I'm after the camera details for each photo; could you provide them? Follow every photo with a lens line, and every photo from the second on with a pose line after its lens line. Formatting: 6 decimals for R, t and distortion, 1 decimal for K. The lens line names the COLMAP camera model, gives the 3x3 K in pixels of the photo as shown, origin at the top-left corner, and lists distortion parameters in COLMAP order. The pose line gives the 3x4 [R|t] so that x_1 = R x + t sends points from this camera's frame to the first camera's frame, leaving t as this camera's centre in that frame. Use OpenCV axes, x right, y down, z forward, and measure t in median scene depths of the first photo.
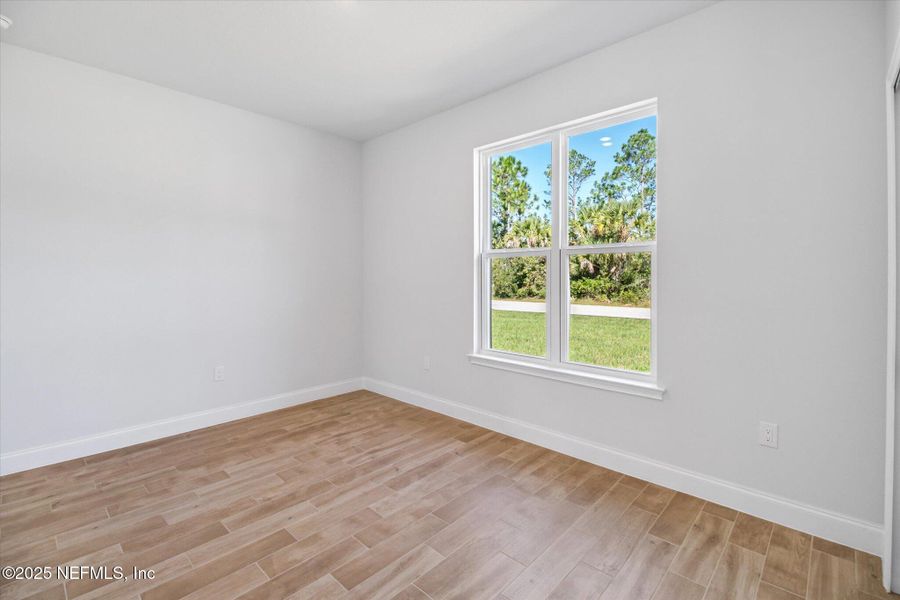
lens RADIAL K [[398.6, 0, 454.3], [0, 398.6, 281.5], [0, 0, 1]] dist [-0.000845, -0.000116]
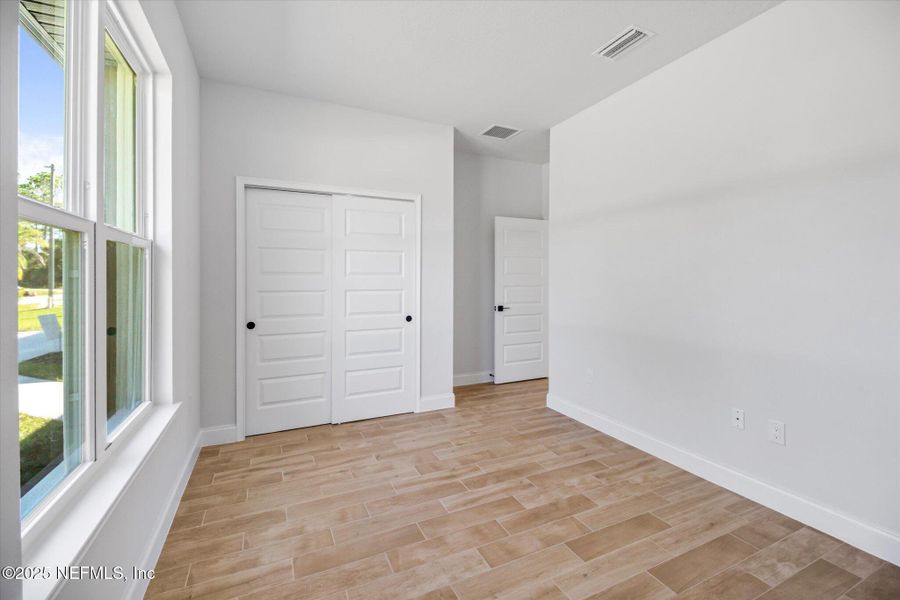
lens RADIAL K [[398.6, 0, 454.3], [0, 398.6, 281.5], [0, 0, 1]] dist [-0.000845, -0.000116]
pose [[-0.926936, -0.000214, 0.375221, -0.495140], [0.006890, 0.999821, 0.017593, -0.024459], [-0.375157, 0.018893, -0.926769, 1.948475]]
